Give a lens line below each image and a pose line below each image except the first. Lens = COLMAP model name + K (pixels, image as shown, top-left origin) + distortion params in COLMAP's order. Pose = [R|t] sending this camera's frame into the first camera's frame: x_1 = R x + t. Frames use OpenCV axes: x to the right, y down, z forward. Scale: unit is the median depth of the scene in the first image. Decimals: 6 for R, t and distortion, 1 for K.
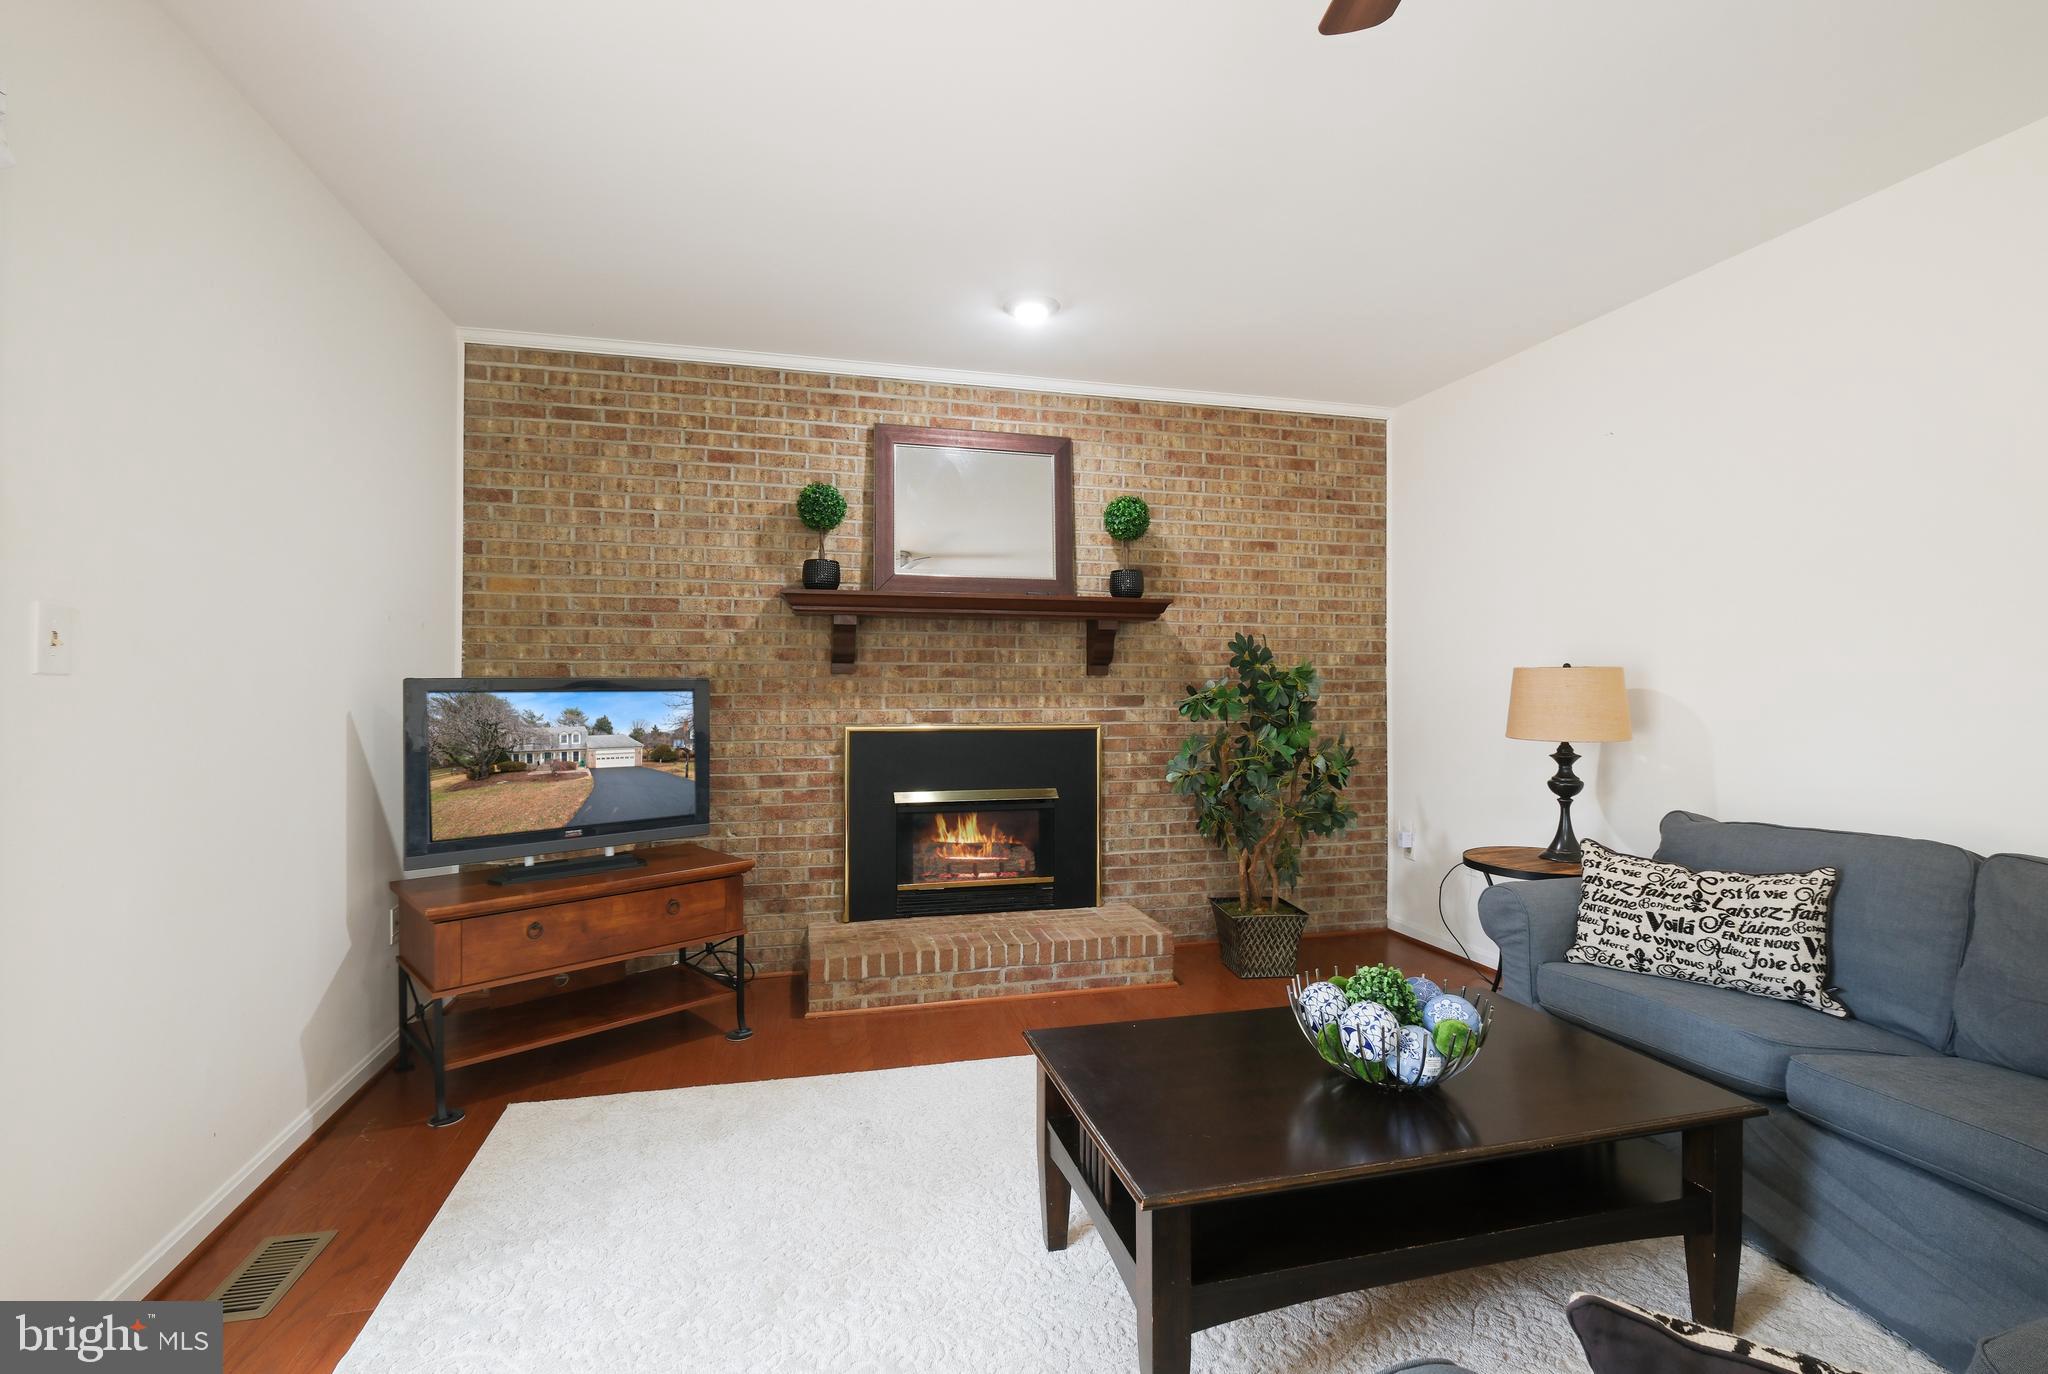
lens RADIAL K [[907.6, 0, 1019.8], [0, 907.6, 677.1], [0, 0, 1]] dist [-0.000869, -0.000061]
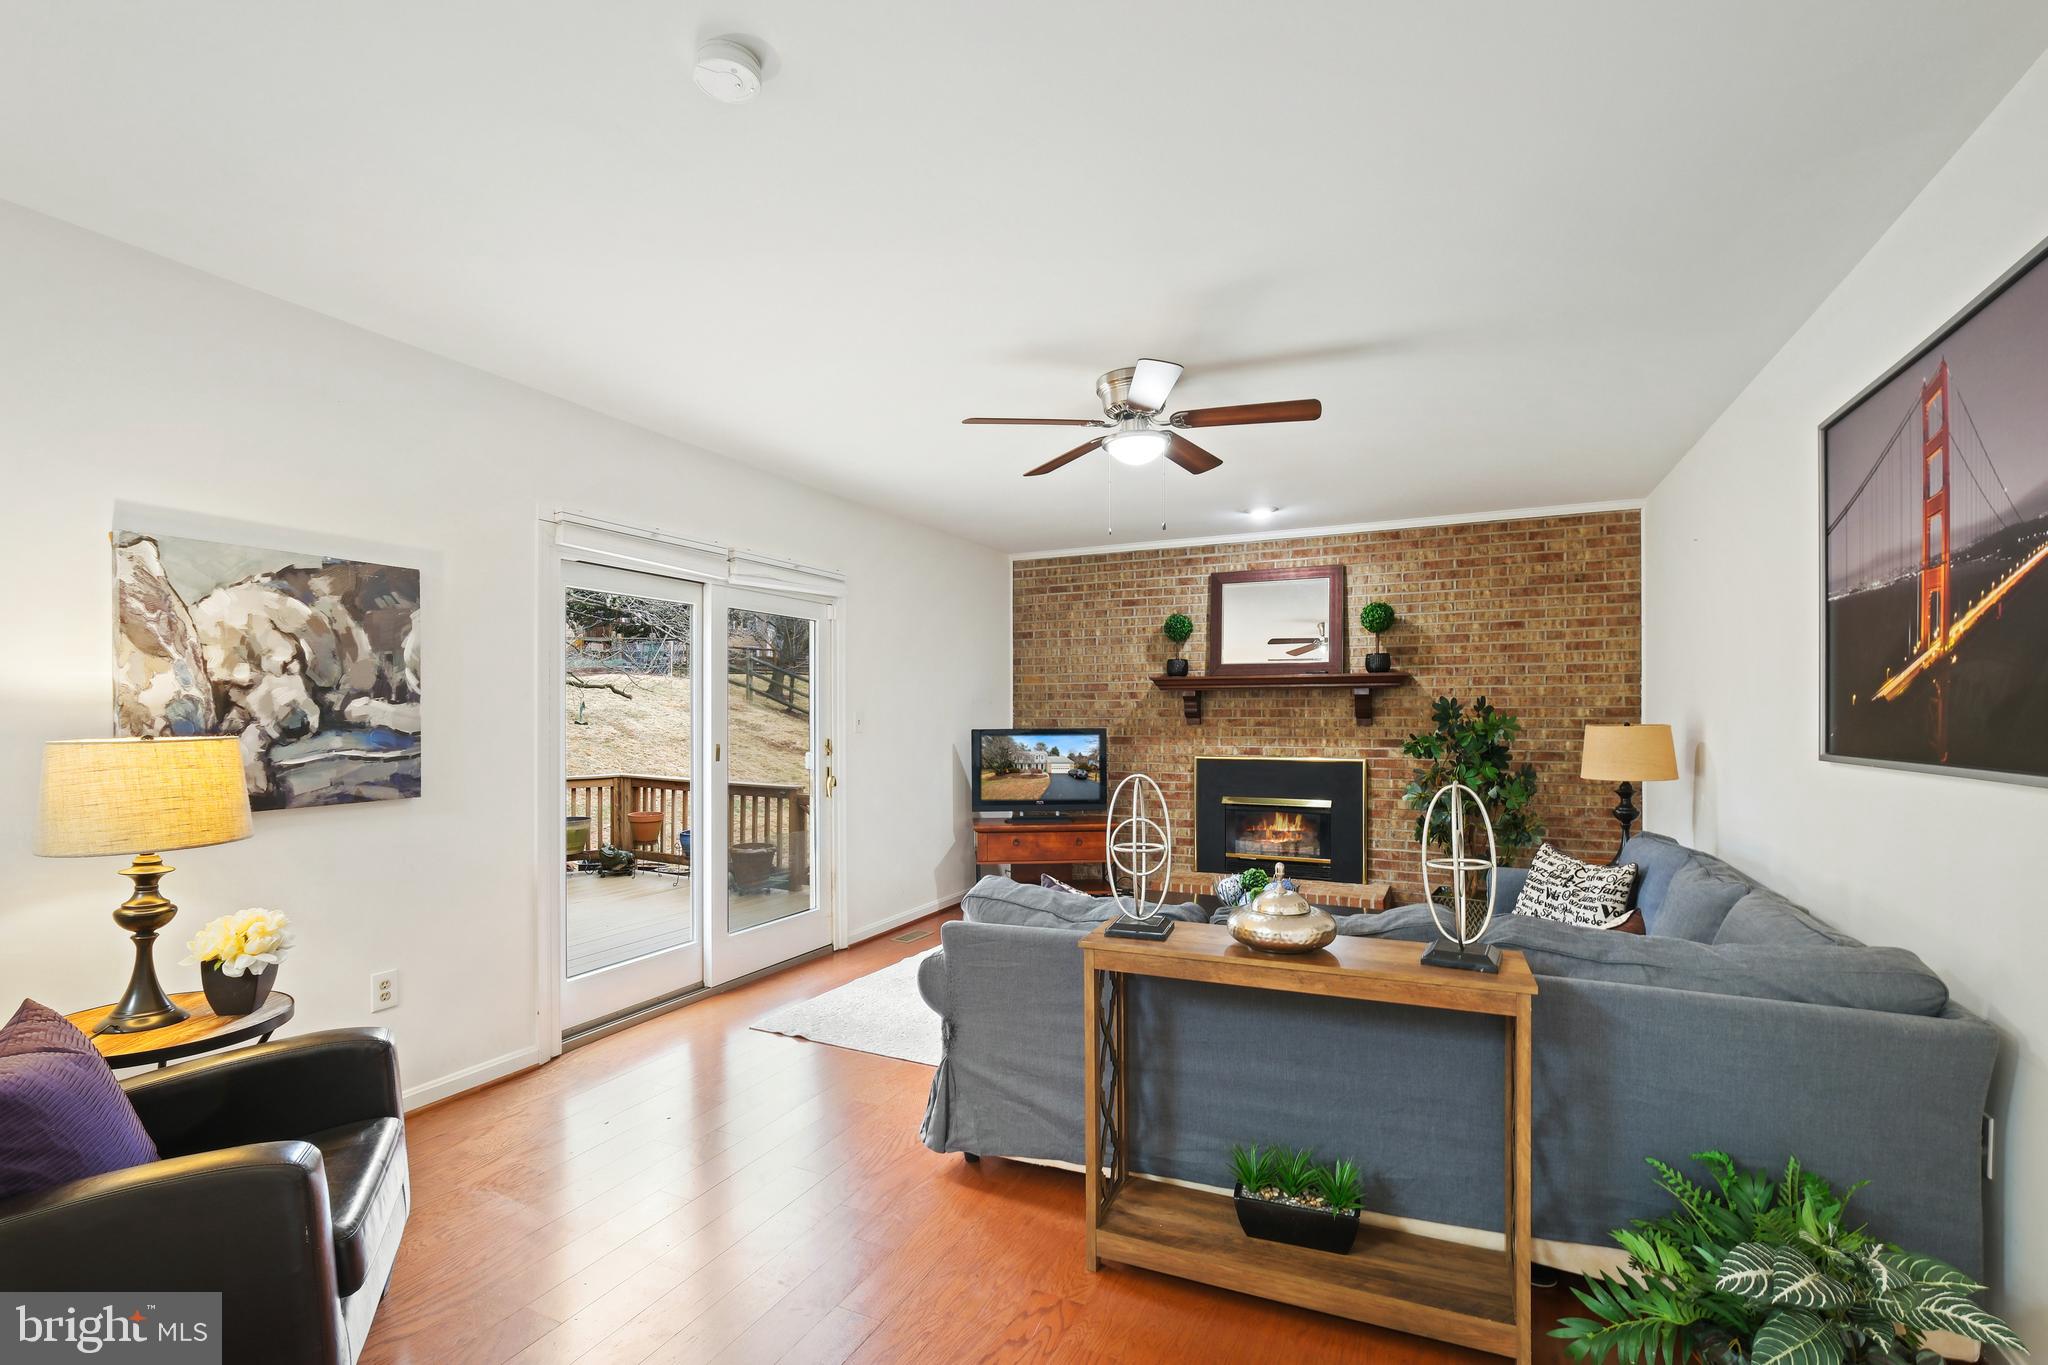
lens RADIAL K [[901.8, 0, 1040.5], [0, 901.8, 713.1], [0, 0, 1]] dist [0.003606, 0.000240]
pose [[0.780188, -0.003117, -0.625537, 0.628815], [0.008555, 0.999947, 0.005686, -0.036865], [0.625487, -0.009788, 0.780173, -0.483799]]
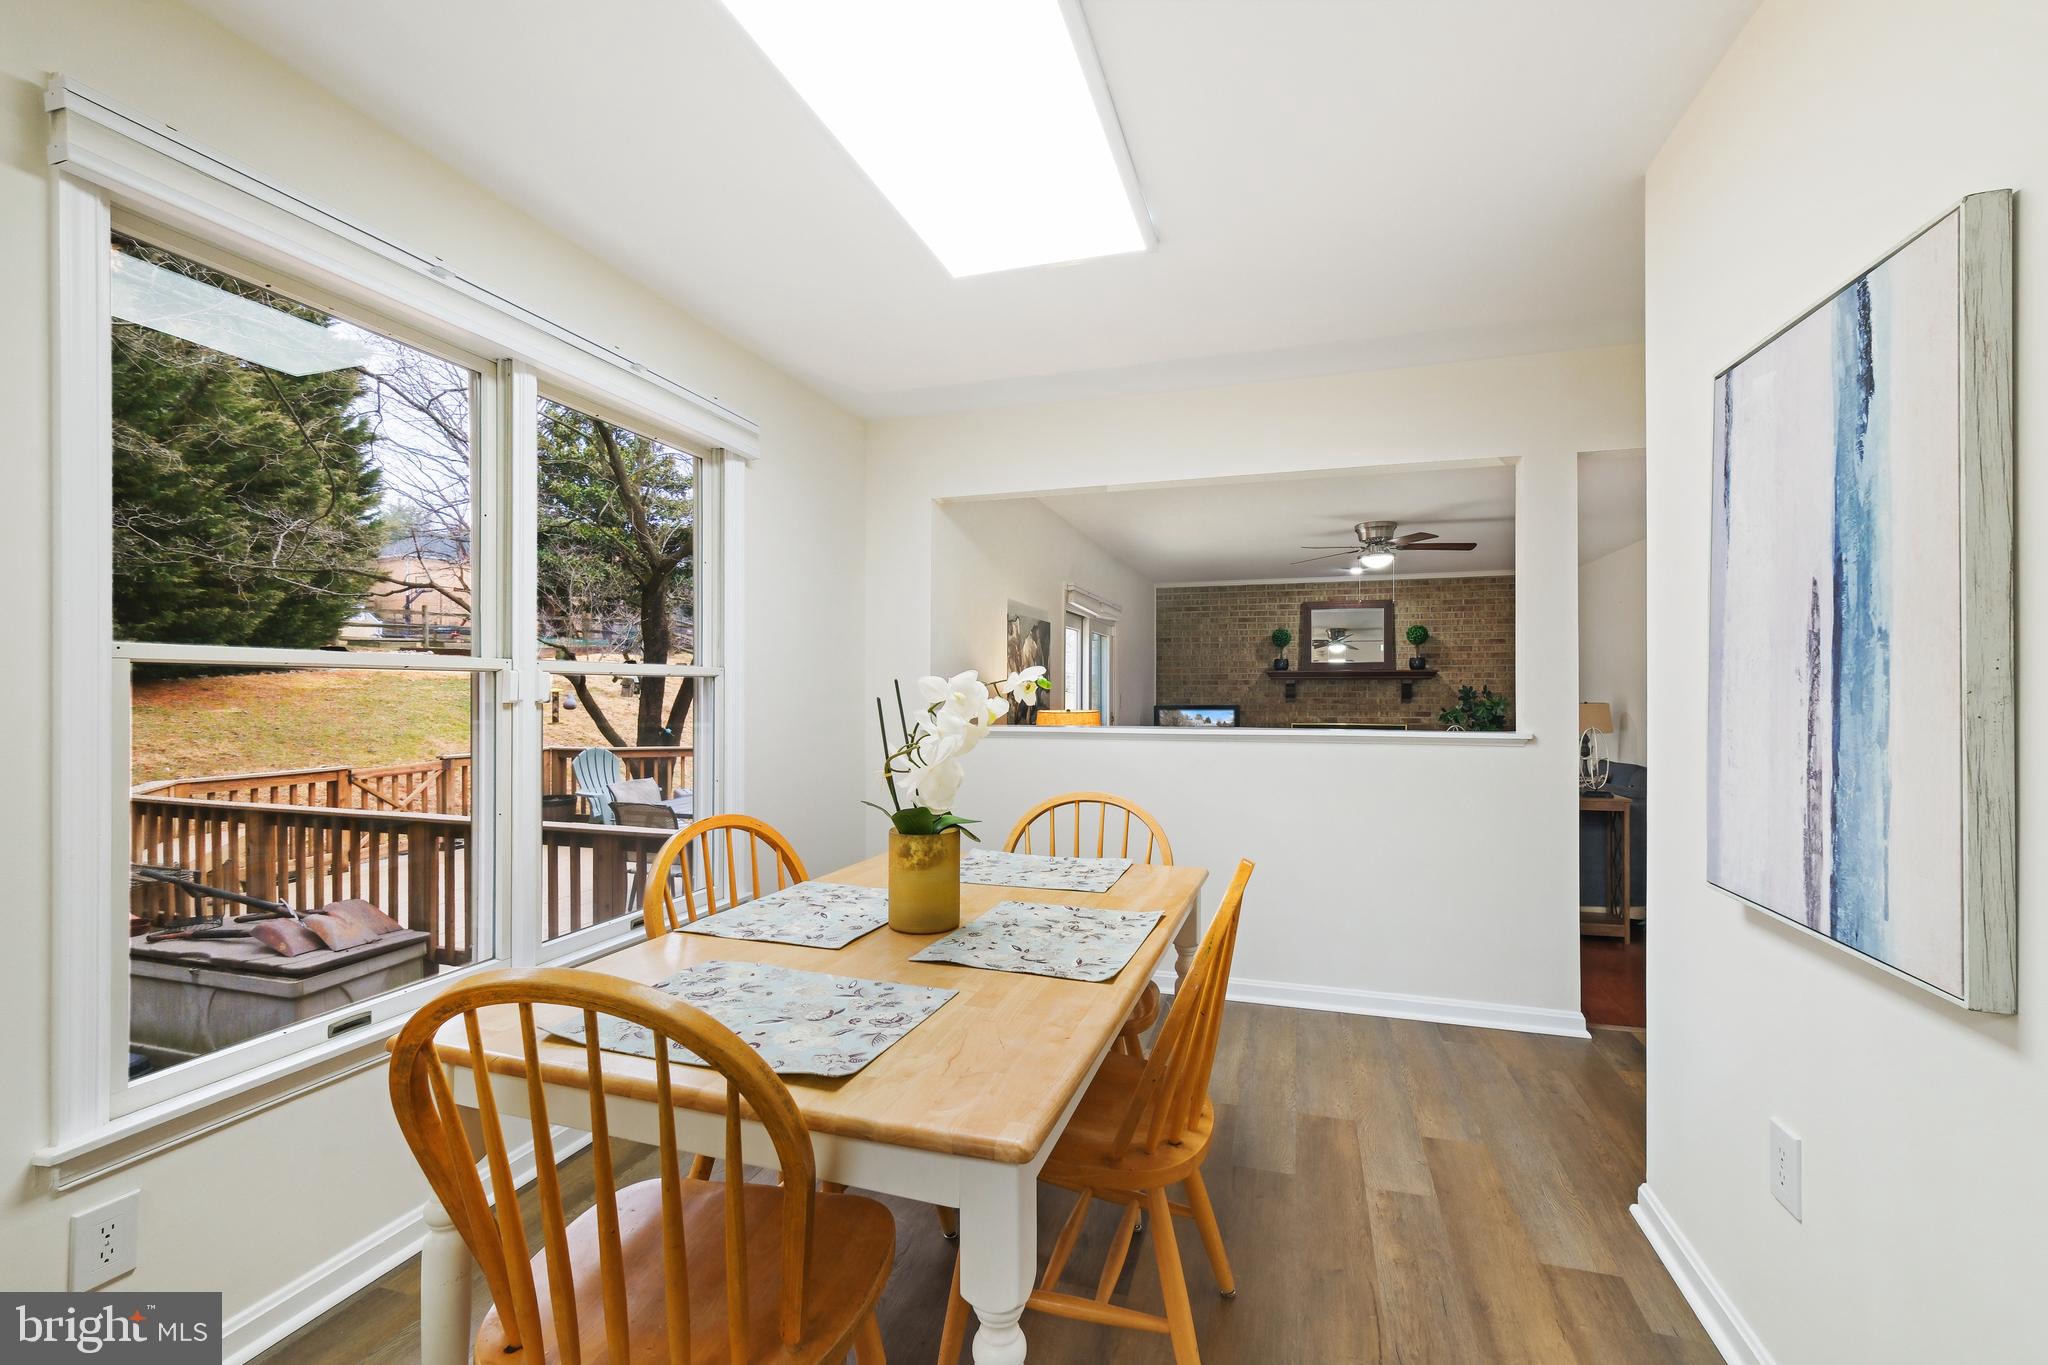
lens RADIAL K [[901.8, 0, 1008.8], [0, 901.8, 687.9], [0, 0, 1]] dist [0.003606, 0.000240]
pose [[0.858368, -0.000658, -0.513034, 0.422300], [0.005432, 0.999955, 0.007807, -0.067320], [0.513006, -0.009488, 0.858333, -1.567932]]
